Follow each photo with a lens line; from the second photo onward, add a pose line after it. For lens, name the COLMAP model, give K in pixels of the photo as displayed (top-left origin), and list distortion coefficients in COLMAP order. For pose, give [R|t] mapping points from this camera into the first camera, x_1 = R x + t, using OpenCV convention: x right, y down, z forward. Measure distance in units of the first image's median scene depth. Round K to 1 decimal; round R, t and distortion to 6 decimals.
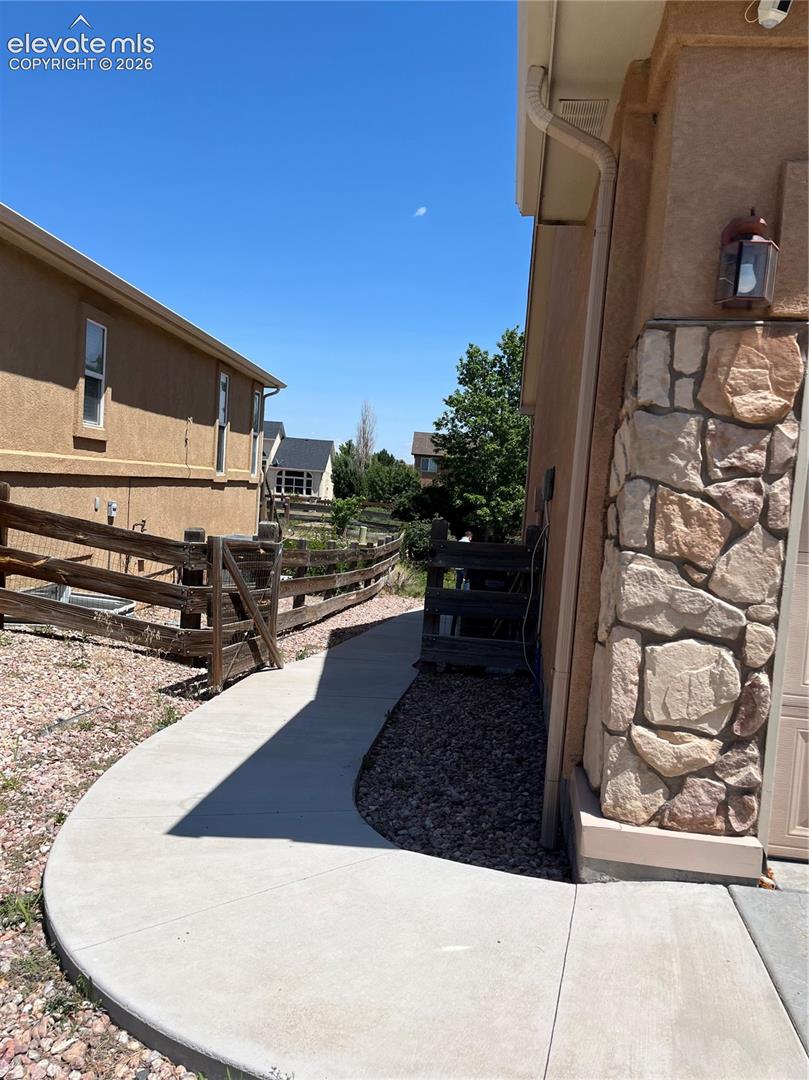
lens RADIAL K [[804.7, 0, 404.1], [0, 804.7, 540.8], [0, 0, 1]] dist [0.012841, 0.003622]
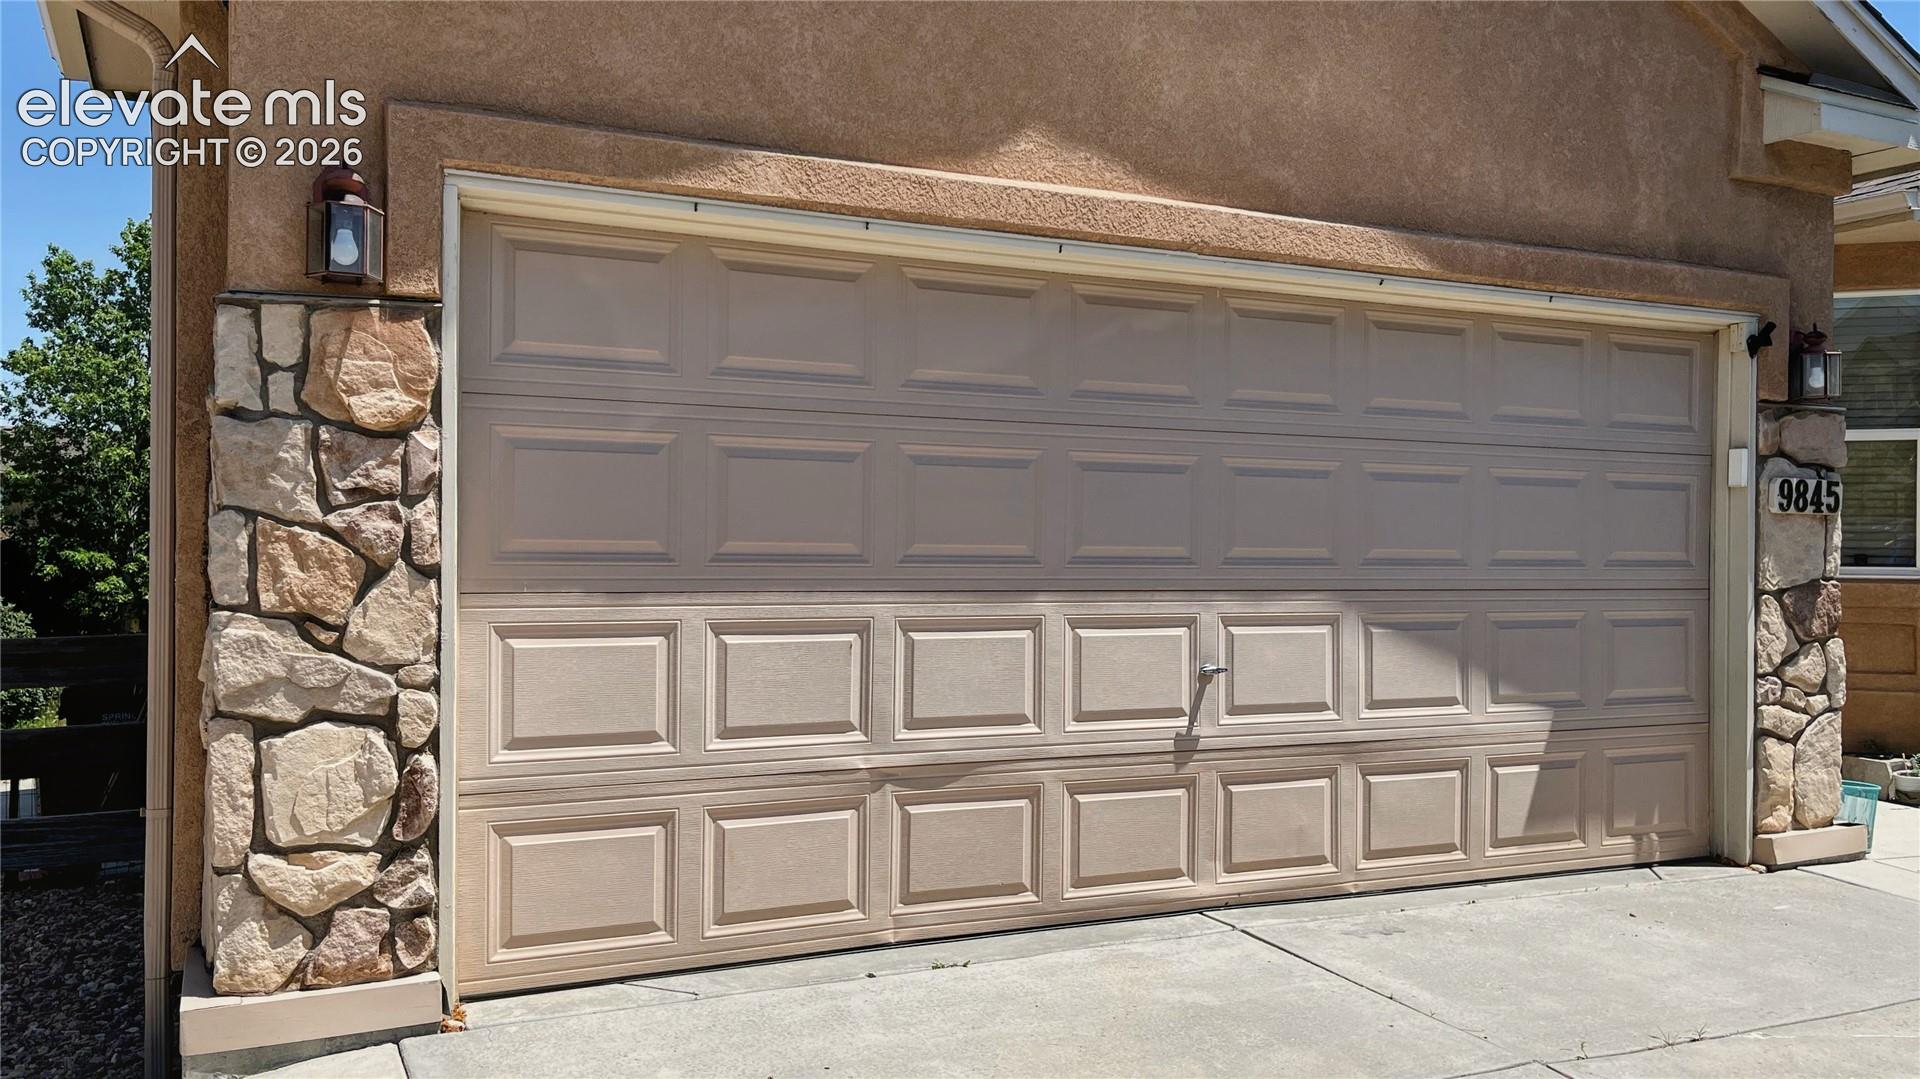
lens RADIAL K [[1510.2, 0, 965.2], [0, 1510.2, 552.0], [0, 0, 1]] dist [0.034163, -0.039593]
pose [[0.825031, -0.066074, 0.561212, 0.070629], [0.090149, 0.995811, -0.015286, 0.040931], [-0.557851, 0.063204, 0.827531, -0.487636]]
